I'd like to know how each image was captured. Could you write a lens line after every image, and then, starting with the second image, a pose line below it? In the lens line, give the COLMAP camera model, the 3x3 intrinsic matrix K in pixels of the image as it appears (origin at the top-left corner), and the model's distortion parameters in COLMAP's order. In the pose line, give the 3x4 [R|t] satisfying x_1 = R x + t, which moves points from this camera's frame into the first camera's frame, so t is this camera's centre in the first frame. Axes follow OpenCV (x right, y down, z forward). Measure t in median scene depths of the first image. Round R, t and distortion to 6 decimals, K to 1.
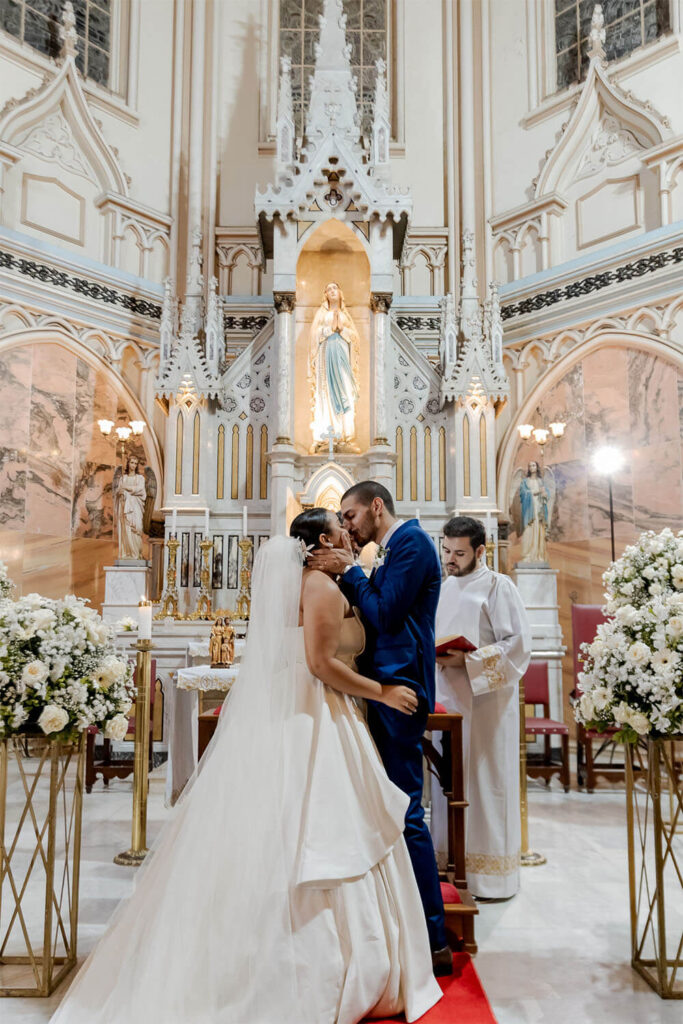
lens RADIAL K [[805.0, 0, 336.6], [0, 805.0, 537.8], [0, 0, 1]] dist [0.018103, 0.000713]
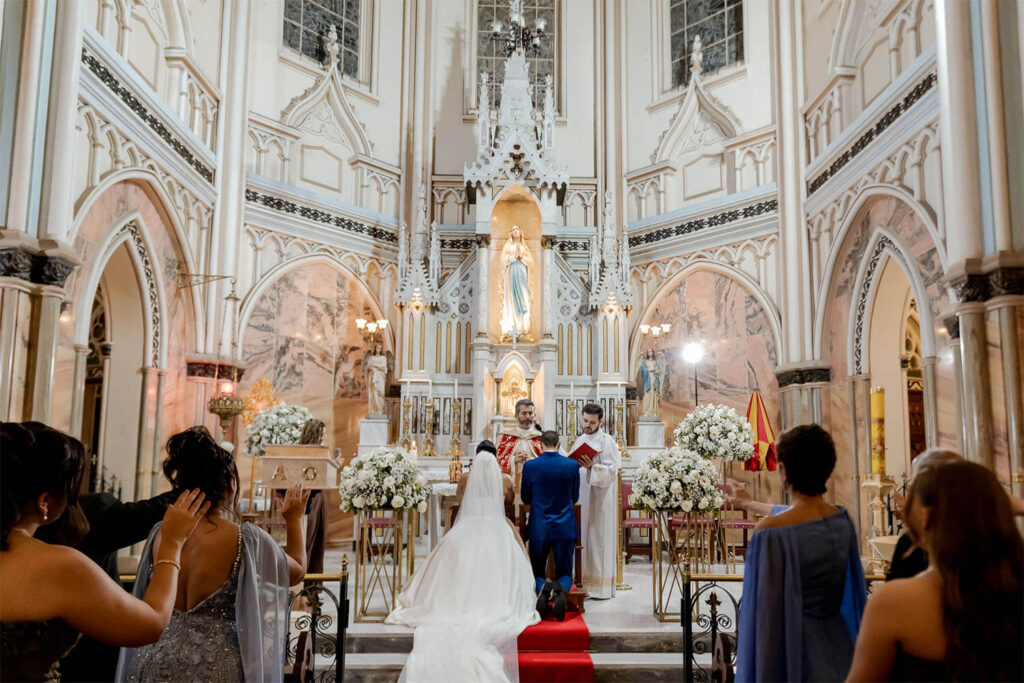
lens RADIAL K [[705.5, 0, 539.6], [0, 705.5, 365.7], [0, 0, 1]] dist [0.020117, 0.000014]
pose [[0.999346, 0.005838, 0.035679, -0.005839], [-0.005051, 0.999743, -0.022102, -0.033040], [-0.035799, 0.021907, 0.999119, -0.283374]]
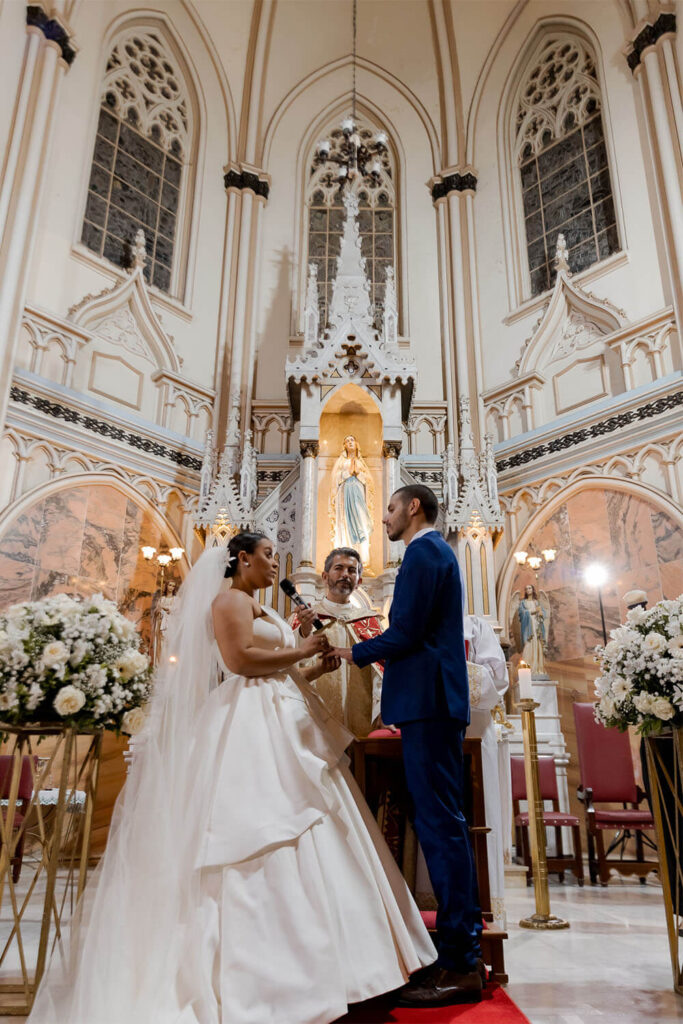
lens RADIAL K [[705.5, 0, 358.6], [0, 705.5, 548.7], [0, 0, 1]] dist [0.020117, 0.000014]
pose [[0.999960, 0.001887, 0.008726, -0.001672], [-0.000002, 0.977471, -0.211070, 0.061789], [-0.008927, 0.211061, 0.977432, 0.030952]]
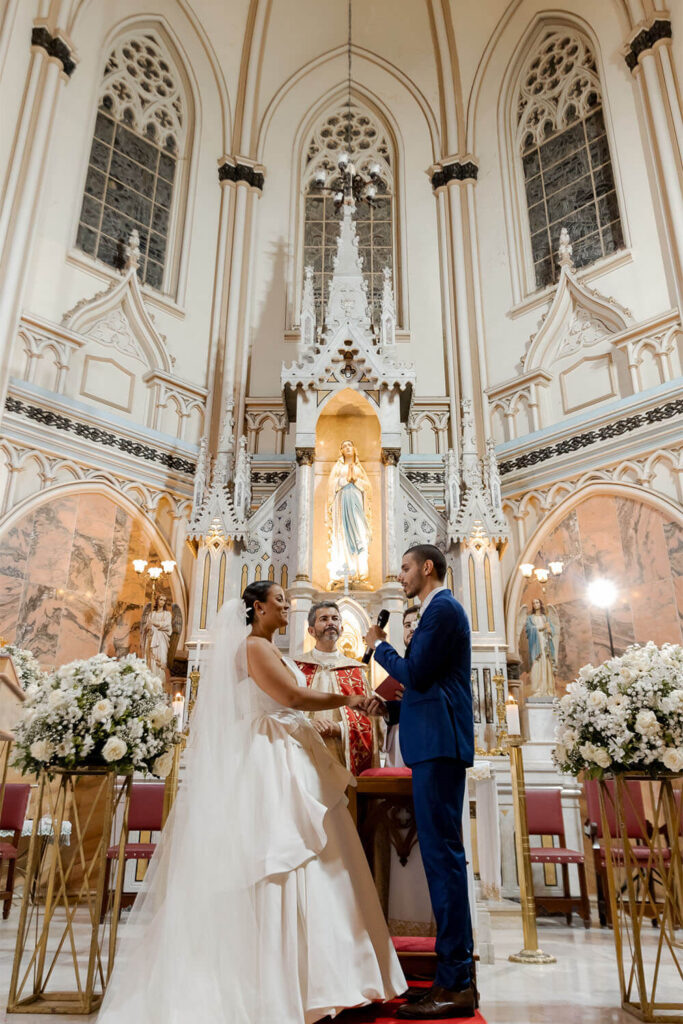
lens RADIAL K [[808.9, 0, 336.9], [0, 808.9, 456.2], [0, 0, 1]] dist [0.018875, -0.000919]
pose [[0.999793, -0.002903, -0.020120, 0.002669], [-0.003271, 0.953880, -0.300170, 0.046384], [0.020063, 0.300174, 0.953673, -0.079738]]
